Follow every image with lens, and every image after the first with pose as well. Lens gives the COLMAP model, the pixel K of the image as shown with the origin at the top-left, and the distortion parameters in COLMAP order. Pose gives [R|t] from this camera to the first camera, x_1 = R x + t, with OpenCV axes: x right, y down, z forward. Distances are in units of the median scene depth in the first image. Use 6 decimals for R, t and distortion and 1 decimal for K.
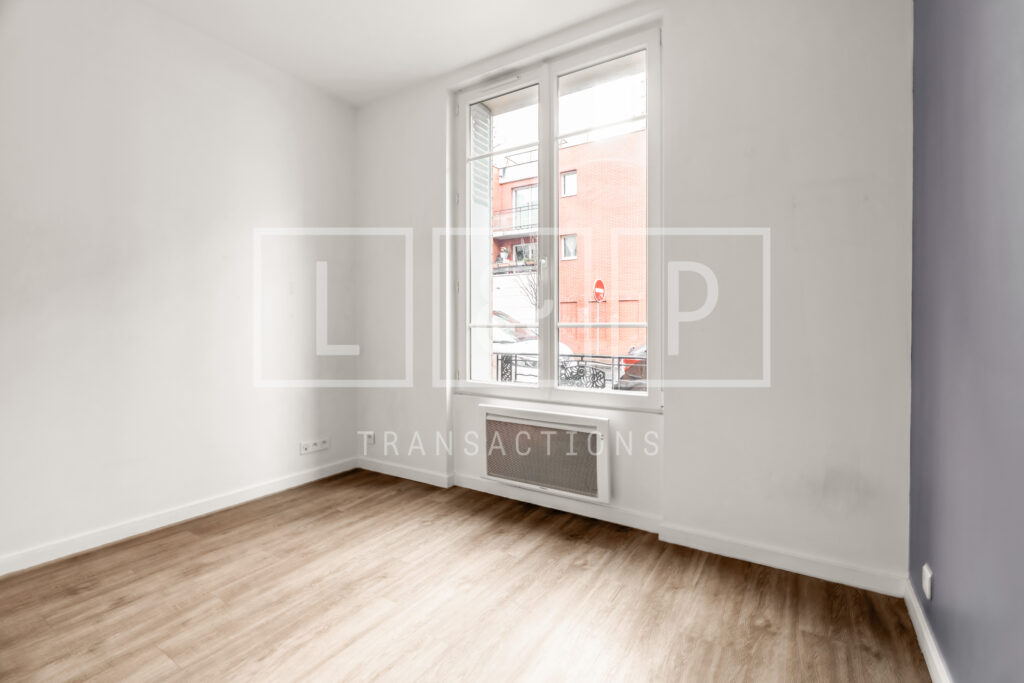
lens RADIAL K [[458.5, 0, 513.7], [0, 458.5, 336.7], [0, 0, 1]] dist [-0.003671, -0.000558]
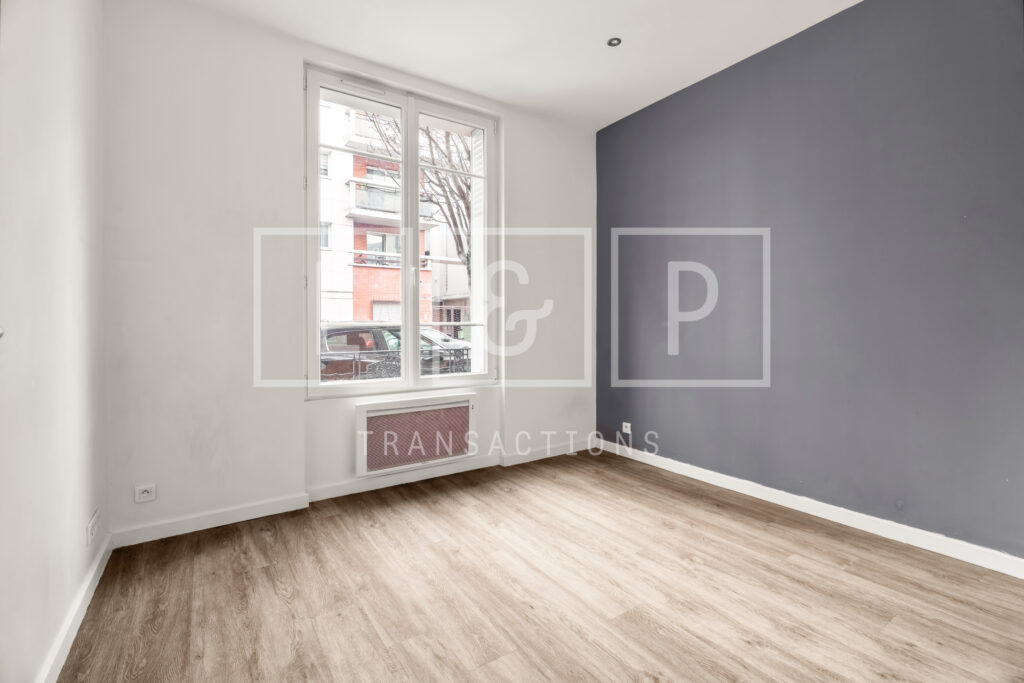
lens RADIAL K [[458.5, 0, 519.0], [0, 458.5, 338.3], [0, 0, 1]] dist [-0.003671, -0.000558]
pose [[0.403302, -0.031500, 0.914525, -0.981978], [0.020500, 0.999468, 0.025385, -0.015523], [-0.914837, 0.008510, 0.403733, 0.325453]]
